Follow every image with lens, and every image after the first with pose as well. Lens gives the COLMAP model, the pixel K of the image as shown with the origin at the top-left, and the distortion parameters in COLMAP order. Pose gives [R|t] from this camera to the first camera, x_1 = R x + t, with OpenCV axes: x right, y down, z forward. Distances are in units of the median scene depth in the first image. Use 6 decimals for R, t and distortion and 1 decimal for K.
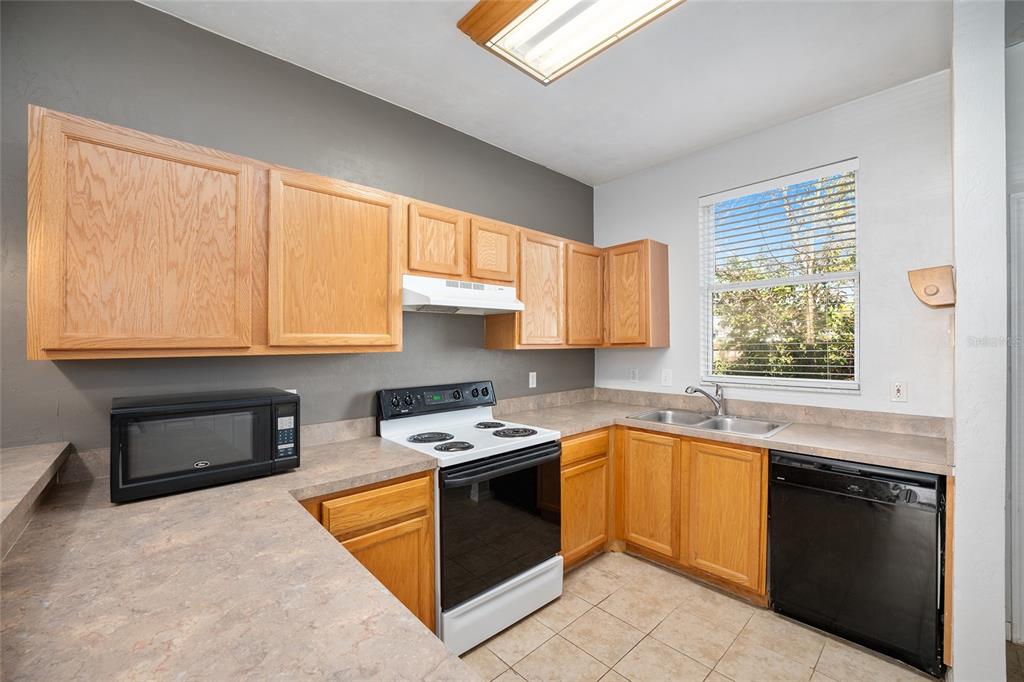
lens RADIAL K [[416.7, 0, 512.0], [0, 416.7, 341.0], [0, 0, 1]] dist [-0.028540, 0.004587]
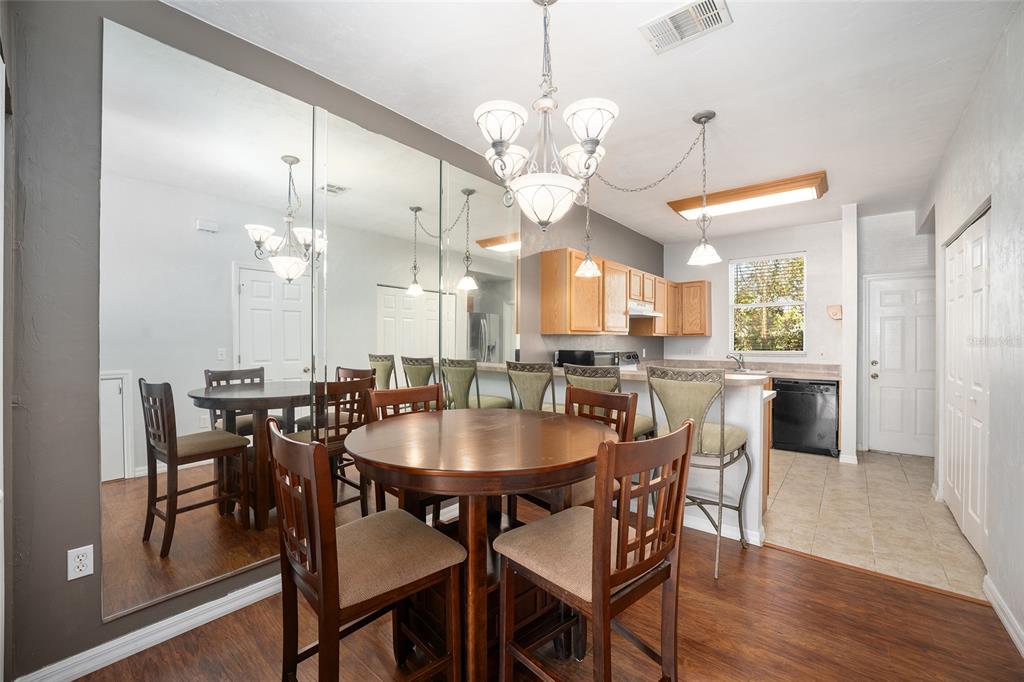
lens RADIAL K [[416.7, 0, 512.0], [0, 416.7, 341.0], [0, 0, 1]] dist [-0.028540, 0.004587]
pose [[0.991677, 0.006558, 0.128585, -0.979628], [-0.007223, 0.999963, 0.004701, 0.043341], [-0.128549, -0.005590, 0.991687, -0.968149]]
